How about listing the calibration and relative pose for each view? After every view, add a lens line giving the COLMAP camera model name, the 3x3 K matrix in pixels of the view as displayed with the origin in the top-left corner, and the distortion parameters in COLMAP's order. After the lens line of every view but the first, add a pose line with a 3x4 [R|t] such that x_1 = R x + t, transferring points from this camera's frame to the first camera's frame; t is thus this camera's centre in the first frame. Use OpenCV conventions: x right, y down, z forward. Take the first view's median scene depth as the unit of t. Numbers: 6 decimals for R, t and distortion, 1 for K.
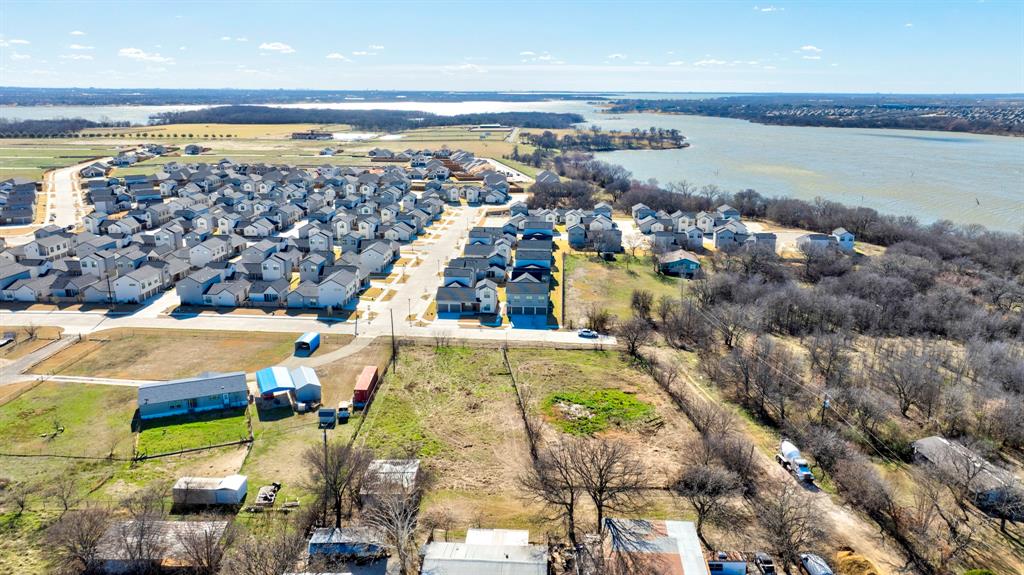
lens RADIAL K [[717.0, 0, 512.0], [0, 717.0, 287.5], [0, 0, 1]] dist [-0.055294, 0.060505]
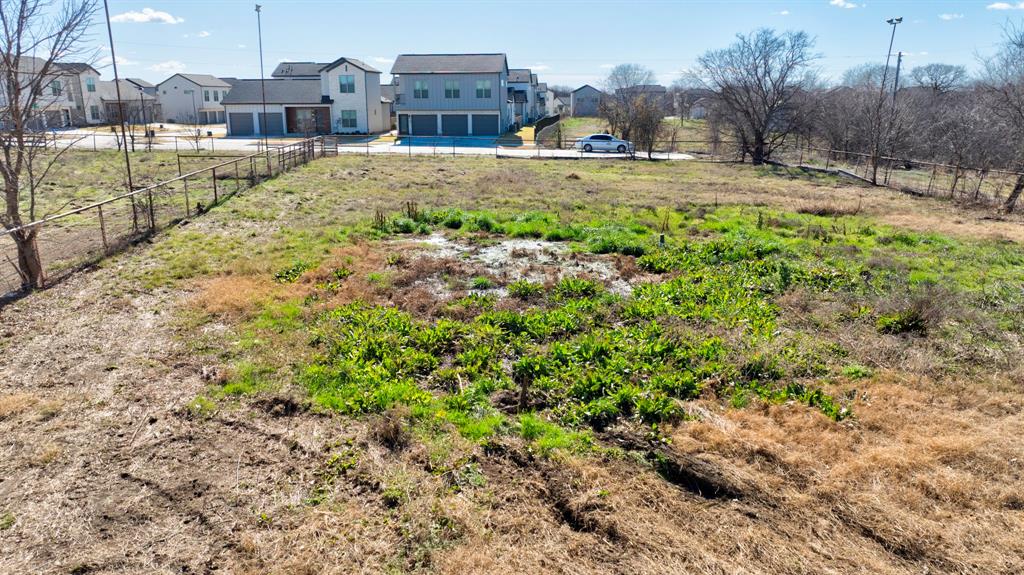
lens RADIAL K [[717.0, 0, 512.0], [0, 717.0, 287.5], [0, 0, 1]] dist [-0.055294, 0.060505]
pose [[0.999721, 0.002612, -0.023461, 0.076591], [-0.002926, 0.999907, -0.013333, 0.148908], [0.023424, 0.013398, 0.999636, 0.721923]]
